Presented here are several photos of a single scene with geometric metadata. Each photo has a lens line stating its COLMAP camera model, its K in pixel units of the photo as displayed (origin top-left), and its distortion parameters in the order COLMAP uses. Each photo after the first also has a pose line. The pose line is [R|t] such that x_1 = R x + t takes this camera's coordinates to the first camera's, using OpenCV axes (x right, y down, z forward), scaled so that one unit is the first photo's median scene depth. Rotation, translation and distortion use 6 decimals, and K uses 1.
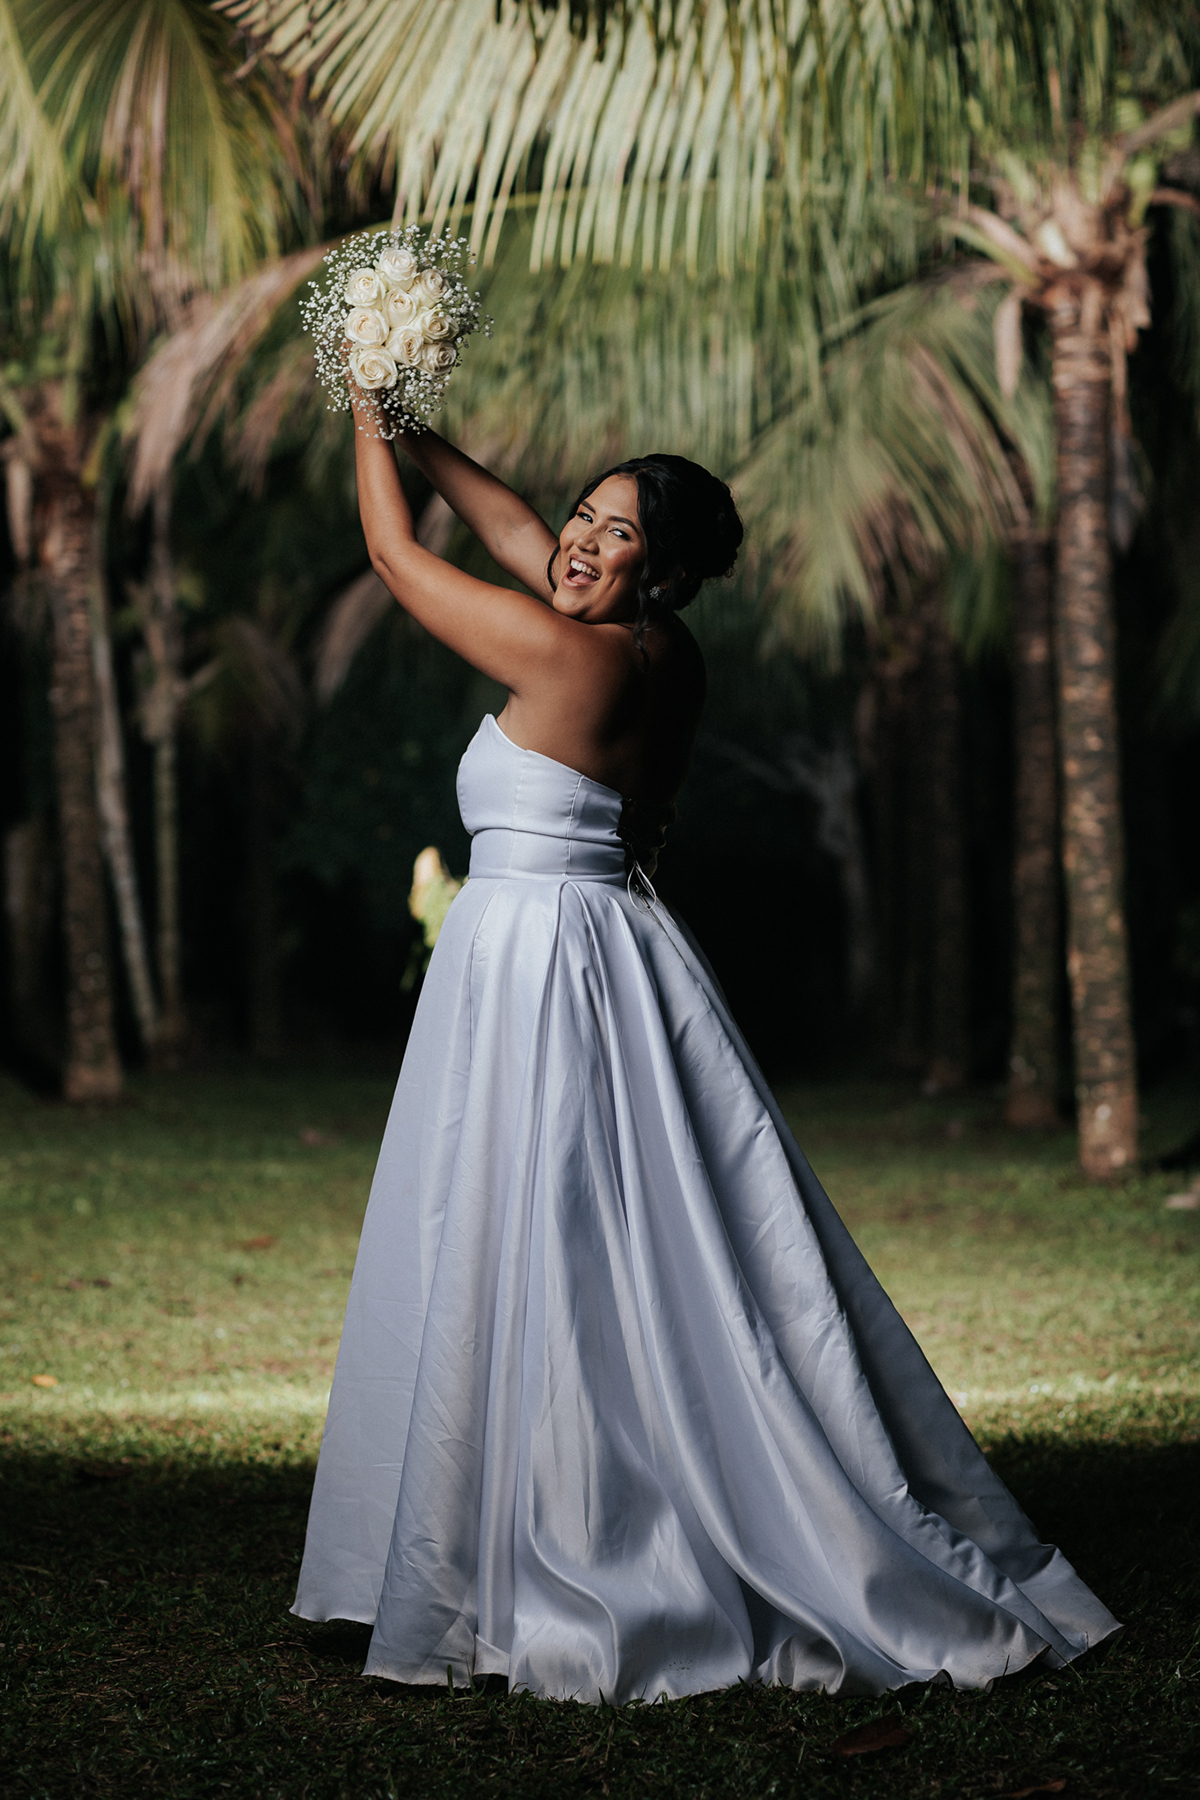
lens RADIAL K [[4118.3, 0, 600.0], [0, 4118.3, 900.0], [0, 0, 1]] dist [0.070070, -0.113017]
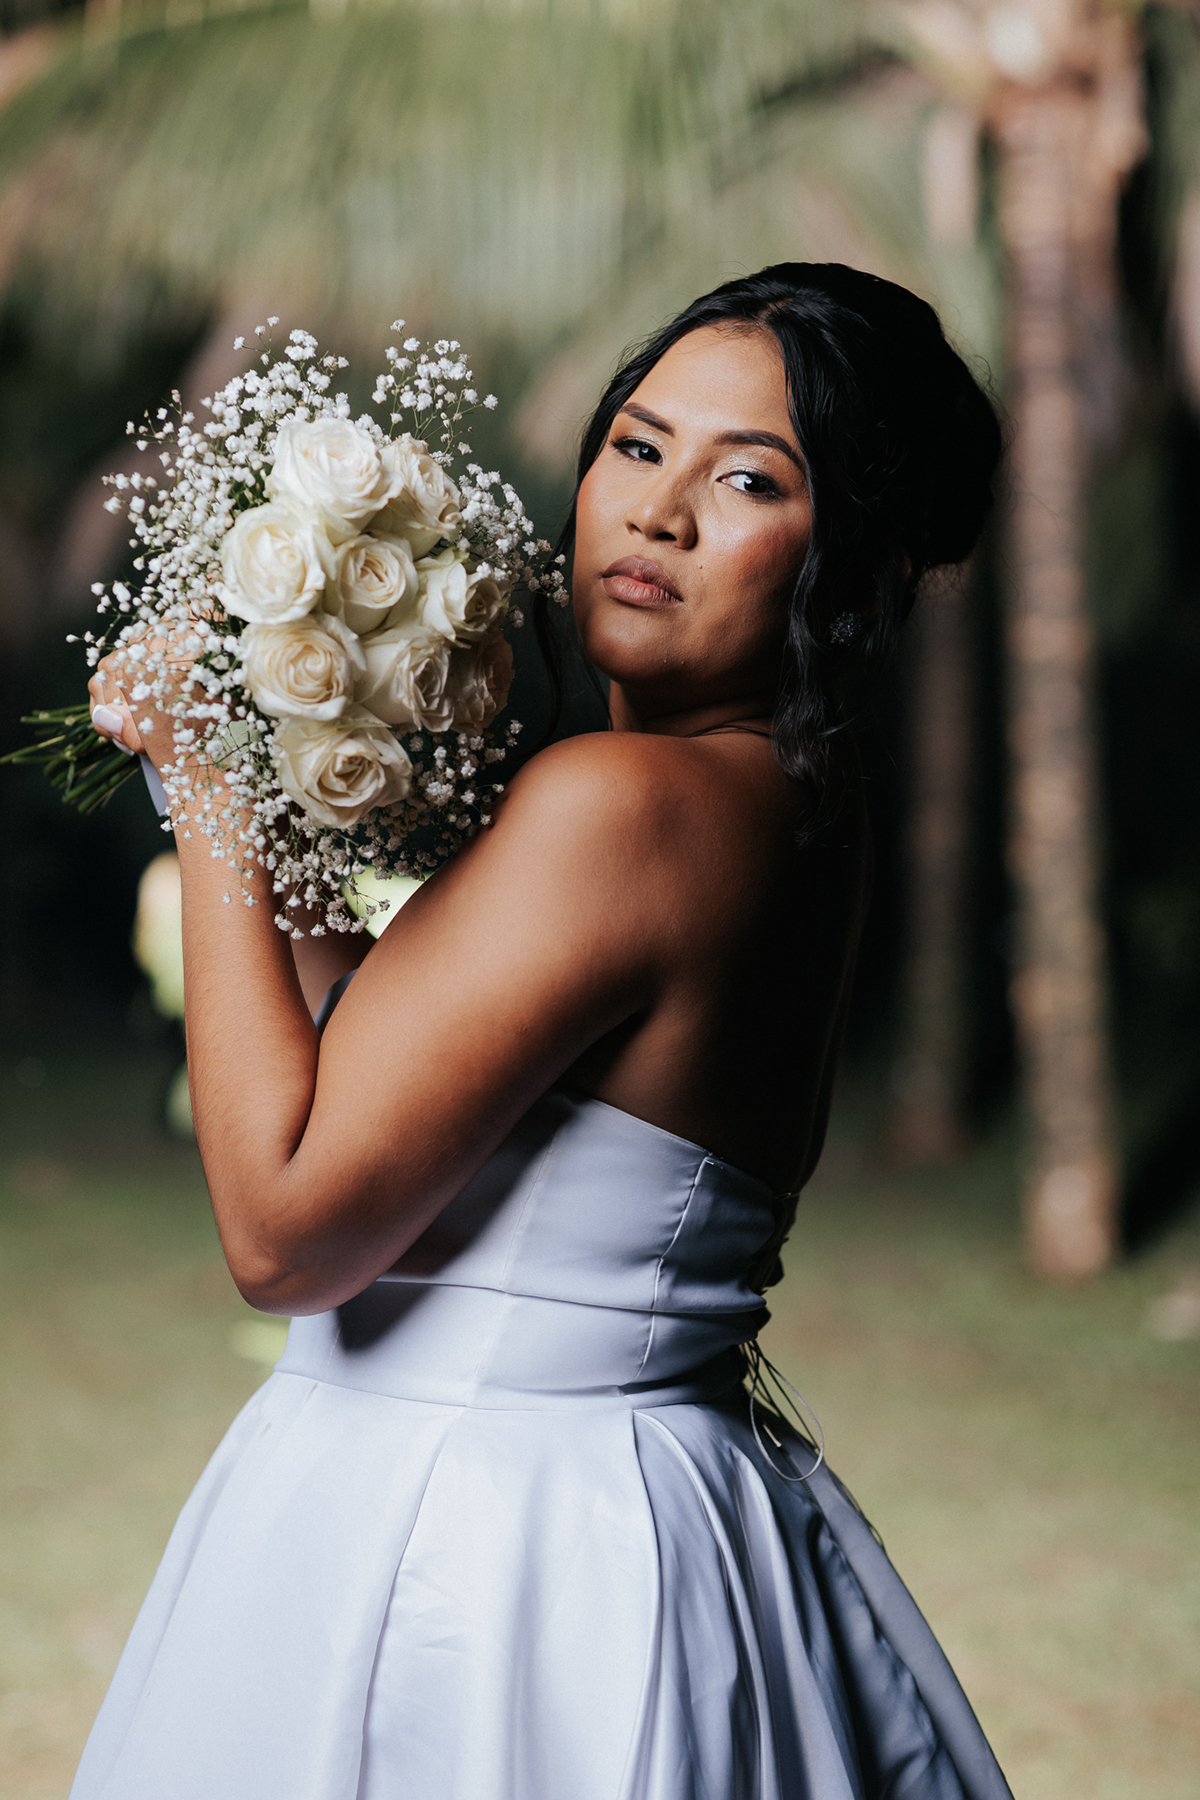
lens RADIAL K [[4579.4, 0, 529.0], [0, 4579.4, 903.4], [0, 0, 1]] dist [0.078517, -0.185531]
pose [[0.999288, 0.011478, 0.035930, -0.008530], [-0.012141, 0.999759, 0.018305, -0.017350], [-0.035712, -0.018729, 0.999187, 0.175892]]
